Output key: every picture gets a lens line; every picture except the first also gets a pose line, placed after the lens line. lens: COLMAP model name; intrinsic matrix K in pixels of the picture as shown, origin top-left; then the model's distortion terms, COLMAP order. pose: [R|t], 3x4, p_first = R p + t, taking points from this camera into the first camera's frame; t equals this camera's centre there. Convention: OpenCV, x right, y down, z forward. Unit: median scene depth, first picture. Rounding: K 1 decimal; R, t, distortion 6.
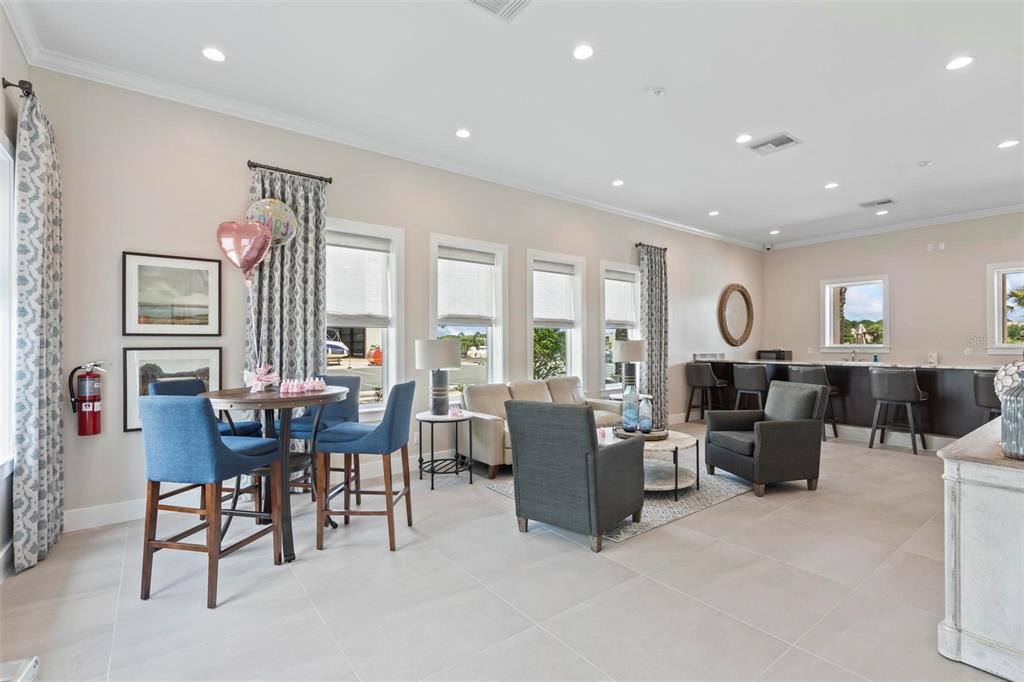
lens RADIAL K [[480.7, 0, 507.9], [0, 480.7, 343.3], [0, 0, 1]] dist [0.014075, -0.001939]
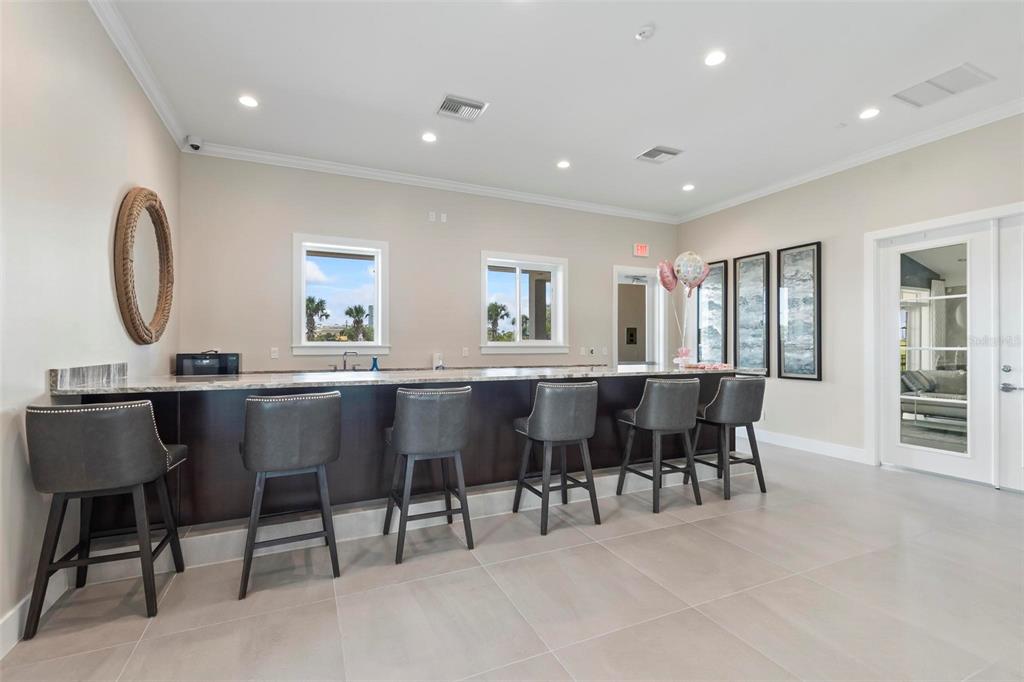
lens RADIAL K [[447.8, 0, 505.0], [0, 447.8, 344.0], [0, 0, 1]] dist [0.013379, 0.000444]
pose [[0.229350, 0.003680, 0.973337, 0.191082], [-0.006272, 0.999978, -0.002302, 0.005617], [-0.973324, -0.005577, 0.229368, 0.681523]]
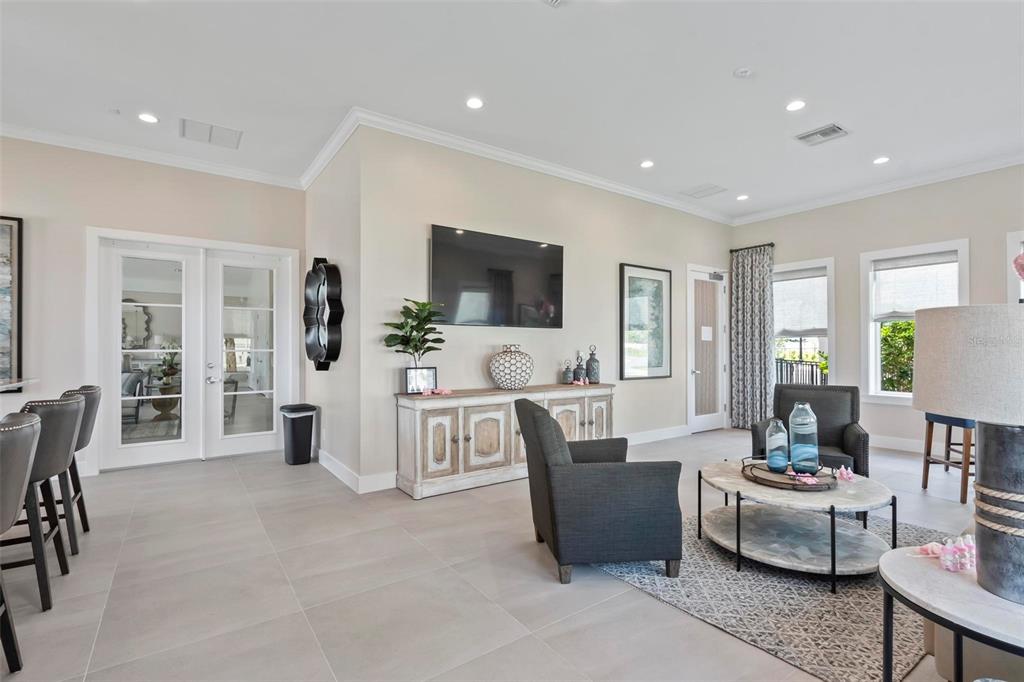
lens RADIAL K [[480.7, 0, 513.4], [0, 480.7, 343.4], [0, 0, 1]] dist [0.014075, -0.001939]
pose [[-0.999088, 0.003266, 0.042565, 0.372482], [0.002705, 0.999909, -0.013233, 0.006209], [-0.042604, -0.013106, -0.999006, 0.973417]]
